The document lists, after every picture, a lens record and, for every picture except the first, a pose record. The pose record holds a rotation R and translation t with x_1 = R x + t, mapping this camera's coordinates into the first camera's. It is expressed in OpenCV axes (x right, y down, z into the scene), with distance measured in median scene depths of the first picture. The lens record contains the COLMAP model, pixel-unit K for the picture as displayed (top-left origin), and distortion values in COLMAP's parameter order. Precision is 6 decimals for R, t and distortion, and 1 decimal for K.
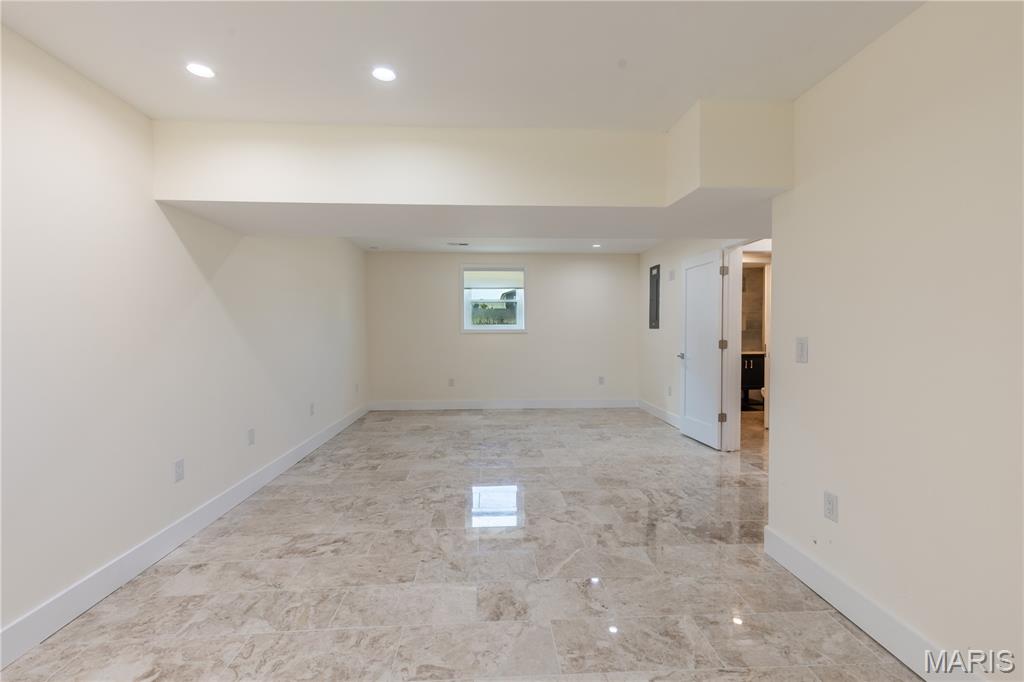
lens RADIAL K [[467.0, 0, 512.0], [0, 467.0, 332.9], [0, 0, 1]] dist [0.004200, -0.000370]
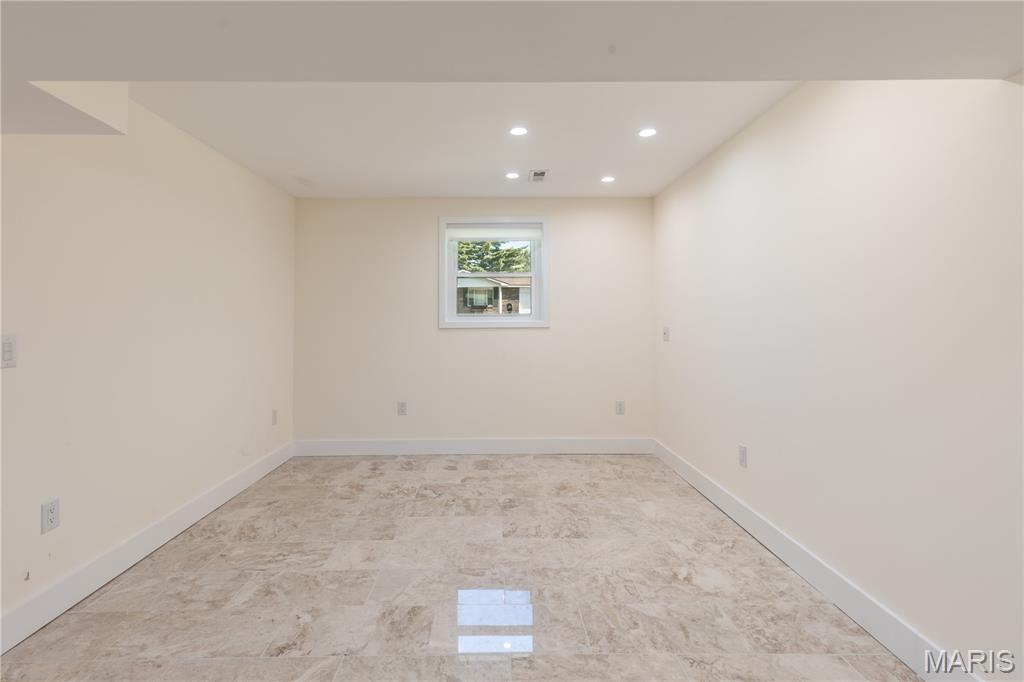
lens RADIAL K [[467.0, 0, 508.8], [0, 467.0, 332.3], [0, 0, 1]] dist [0.004200, -0.000370]
pose [[-0.999783, 0.008101, 0.019181, -0.255220], [0.008840, 0.999209, 0.038765, -0.020467], [-0.018851, 0.038926, -0.999064, 1.954545]]
